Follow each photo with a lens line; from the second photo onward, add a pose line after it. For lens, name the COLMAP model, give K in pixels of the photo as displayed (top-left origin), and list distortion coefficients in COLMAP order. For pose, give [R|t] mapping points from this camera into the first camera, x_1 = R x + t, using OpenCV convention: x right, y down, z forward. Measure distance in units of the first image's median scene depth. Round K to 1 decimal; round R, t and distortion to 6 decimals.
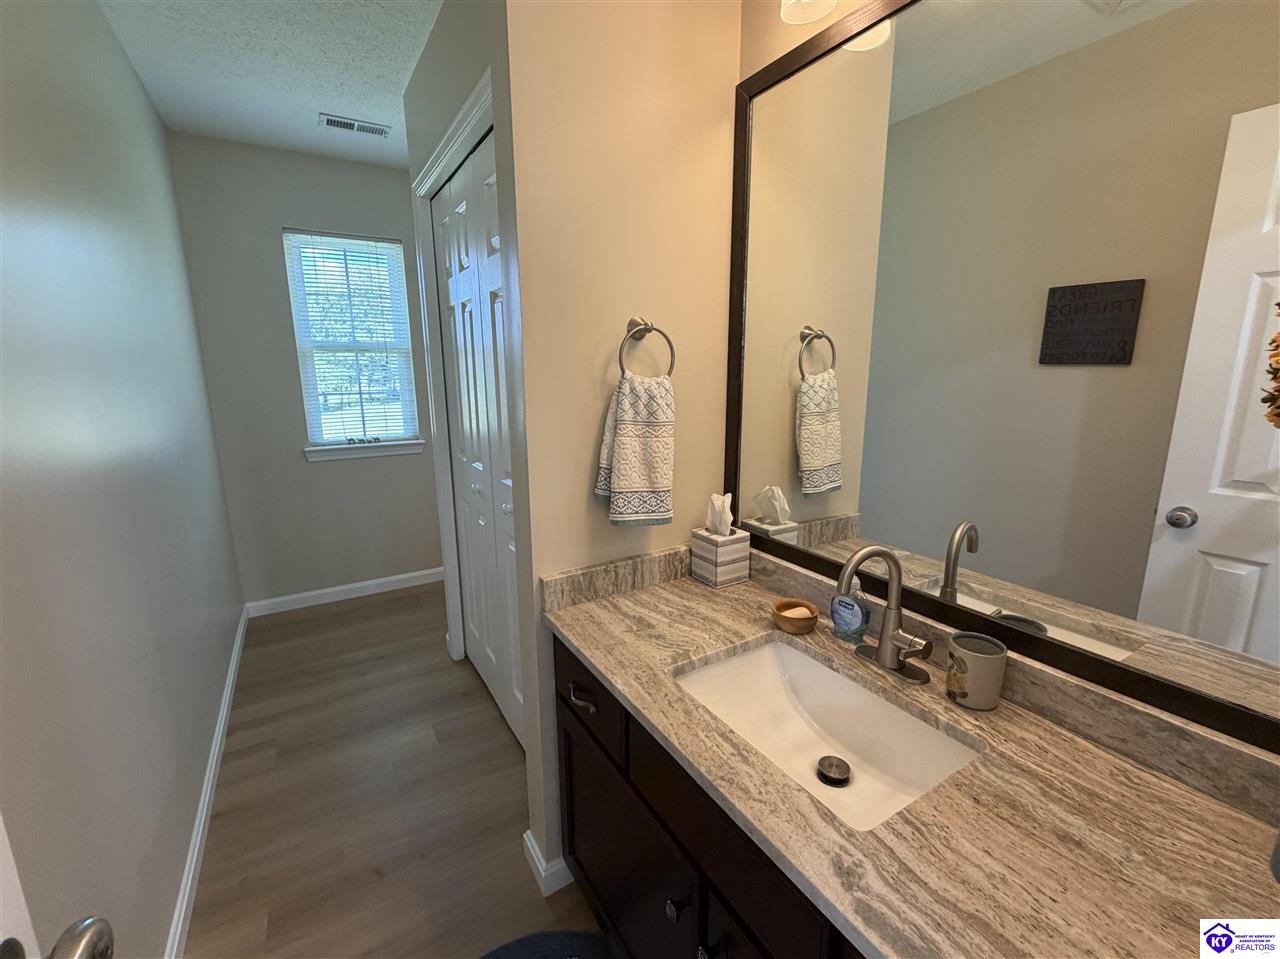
lens RADIAL K [[547.1, 0, 636.1], [0, 547.1, 474.1], [0, 0, 1]] dist [0.000258, 0.000007]
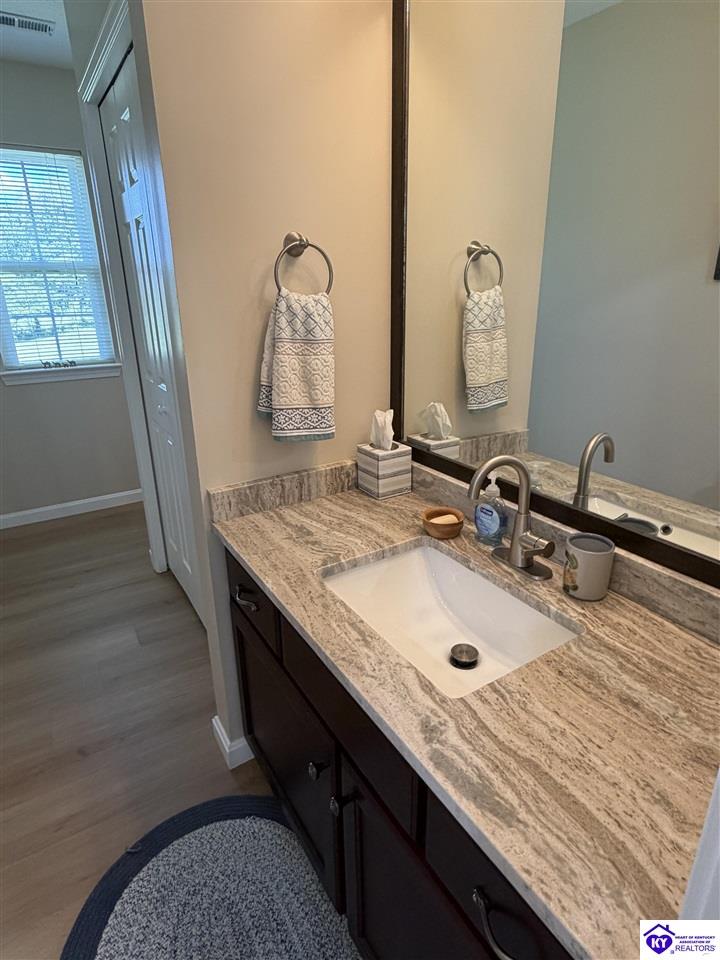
lens RADIAL K [[536.6, 0, 360.2], [0, 536.6, 467.7], [0, 0, 1]] dist [0.002594, -0.002258]
pose [[0.999898, -0.010674, 0.009476, 0.111404], [0.009362, 0.991590, 0.129082, 0.013598], [-0.010775, -0.128981, 0.991589, -0.027569]]
